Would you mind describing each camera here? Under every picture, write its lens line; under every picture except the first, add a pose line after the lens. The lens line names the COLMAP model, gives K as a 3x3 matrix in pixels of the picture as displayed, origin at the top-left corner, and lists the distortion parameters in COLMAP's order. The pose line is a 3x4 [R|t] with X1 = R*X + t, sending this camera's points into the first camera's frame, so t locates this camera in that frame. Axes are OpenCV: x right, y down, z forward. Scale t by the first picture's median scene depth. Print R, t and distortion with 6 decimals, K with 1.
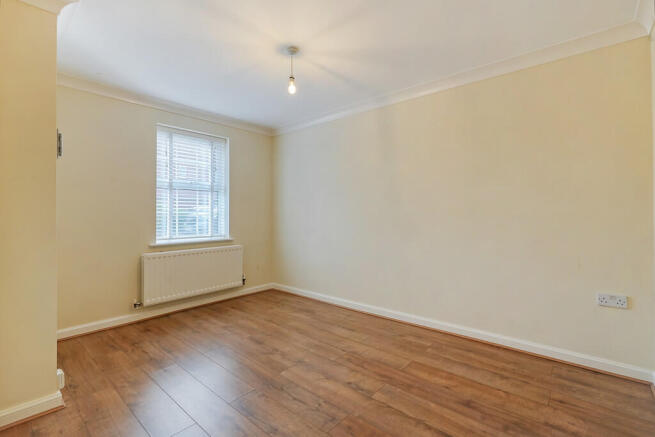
lens RADIAL K [[306.8, 0, 319.9], [0, 306.8, 202.9], [0, 0, 1]] dist [0.019708, -0.000086]
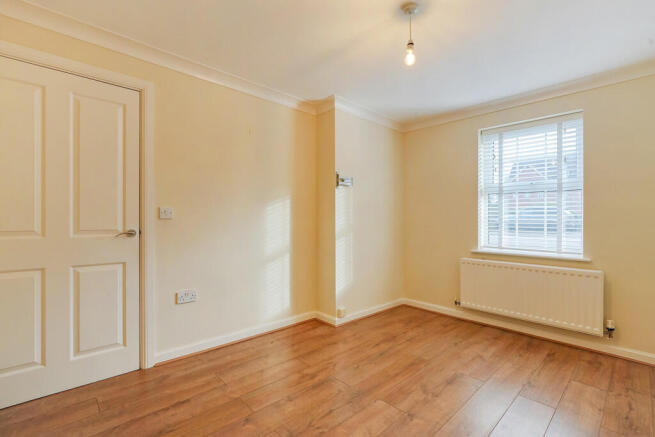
lens RADIAL K [[295.8, 0, 329.5], [0, 295.8, 216.7], [0, 0, 1]] dist [-0.003163, -0.000350]
pose [[-0.076383, -0.005551, -0.997063, 0.691802], [0.023997, 0.999685, -0.007404, 0.027480], [0.996790, -0.024492, -0.076226, 0.885464]]
